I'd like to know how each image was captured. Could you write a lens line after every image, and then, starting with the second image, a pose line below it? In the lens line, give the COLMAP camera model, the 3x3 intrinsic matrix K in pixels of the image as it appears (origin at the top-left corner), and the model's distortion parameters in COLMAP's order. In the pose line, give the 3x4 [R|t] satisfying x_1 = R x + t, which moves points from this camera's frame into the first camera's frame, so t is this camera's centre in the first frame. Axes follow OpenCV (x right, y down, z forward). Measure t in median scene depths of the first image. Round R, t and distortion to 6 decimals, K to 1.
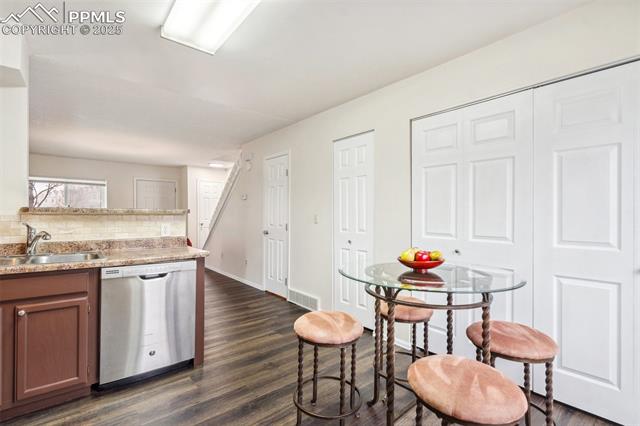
lens RADIAL K [[297.4, 0, 323.3], [0, 297.4, 227.9], [0, 0, 1]] dist [-0.001958, 0.001268]
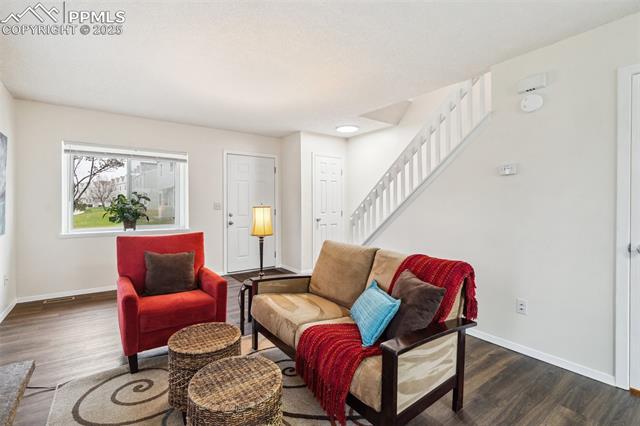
lens RADIAL K [[297.4, 0, 320.0], [0, 297.4, 208.6], [0, 0, 1]] dist [-0.001958, 0.001268]
pose [[0.996505, 0.001395, -0.083516, -0.607553], [-0.002352, 0.999933, -0.011369, -0.054225], [0.083495, 0.011526, 0.996442, 0.597311]]
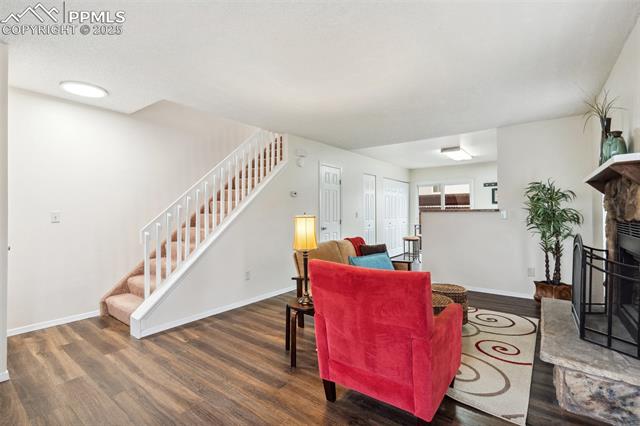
lens RADIAL K [[297.4, 0, 315.4], [0, 297.4, 211.9], [0, 0, 1]] dist [-0.001958, 0.001268]
pose [[-0.198213, -0.000392, 0.980159, -1.320181], [0.030017, 0.999528, 0.006470, -0.076607], [-0.979699, 0.030704, -0.198108, 1.304319]]
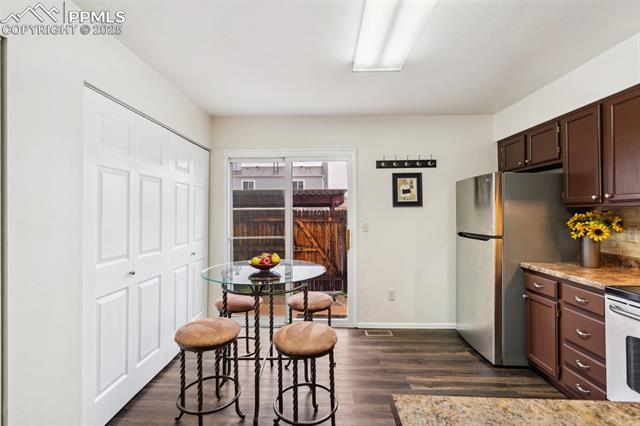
lens RADIAL K [[297.4, 0, 314.6], [0, 297.4, 209.7], [0, 0, 1]] dist [-0.001958, 0.001268]
pose [[-0.736331, 0.004302, 0.676608, -0.284387], [0.015414, 0.999827, 0.010418, -0.084373], [-0.676446, 0.018101, -0.736269, 0.714514]]
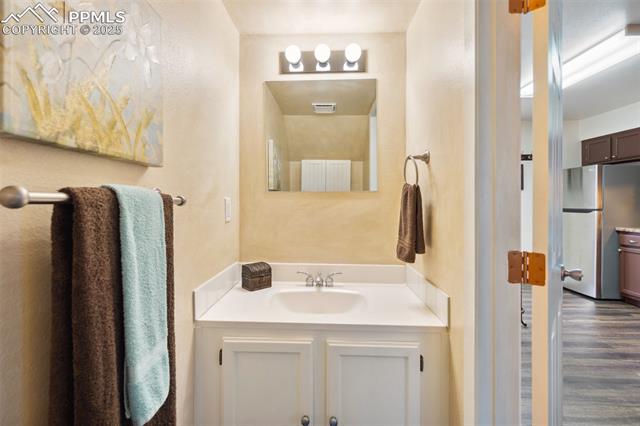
lens RADIAL K [[297.4, 0, 315.6], [0, 297.4, 202.0], [0, 0, 1]] dist [-0.001958, 0.001268]
pose [[-0.731146, -0.005310, 0.682200, -0.151623], [0.012851, 0.999685, 0.021554, -0.070570], [-0.682100, 0.024526, -0.730848, 1.166614]]
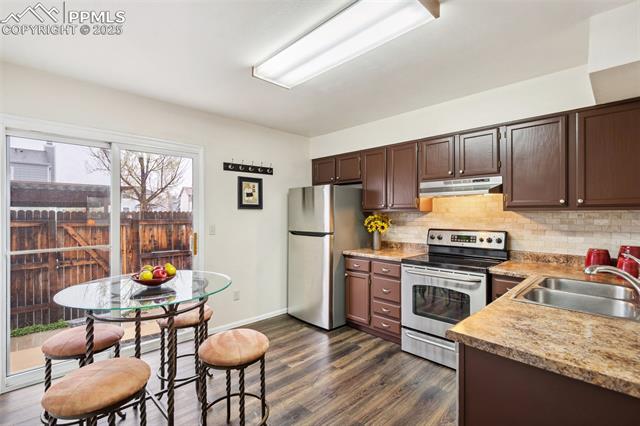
lens RADIAL K [[297.4, 0, 316.9], [0, 297.4, 213.3], [0, 0, 1]] dist [-0.001958, 0.001268]
pose [[-0.998572, -0.005676, -0.053121, -0.090740], [-0.006736, 0.999781, 0.019791, -0.086645], [0.052997, 0.020121, -0.998392, 0.809733]]
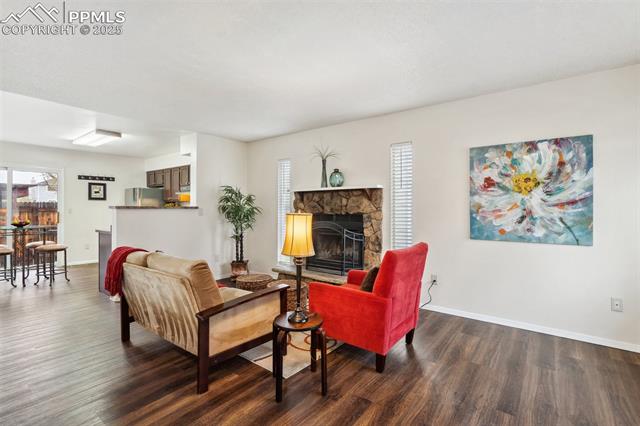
lens RADIAL K [[297.4, 0, 325.9], [0, 297.4, 202.3], [0, 0, 1]] dist [-0.001958, 0.001268]
pose [[-0.977578, -0.008468, -0.210401, -0.734188], [-0.009295, 0.999952, 0.002945, -0.084527], [0.210366, 0.004834, -0.977611, 1.654758]]
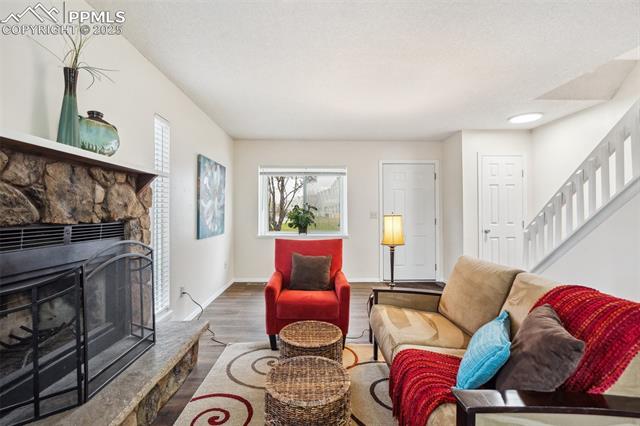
lens RADIAL K [[297.4, 0, 319.6], [0, 297.4, 213.0], [0, 0, 1]] dist [-0.001958, 0.001268]
pose [[0.767115, -0.000644, -0.641509, -0.505043], [-0.016880, 0.999633, -0.021189, -0.054617], [0.641287, 0.027083, 0.766823, 0.649101]]
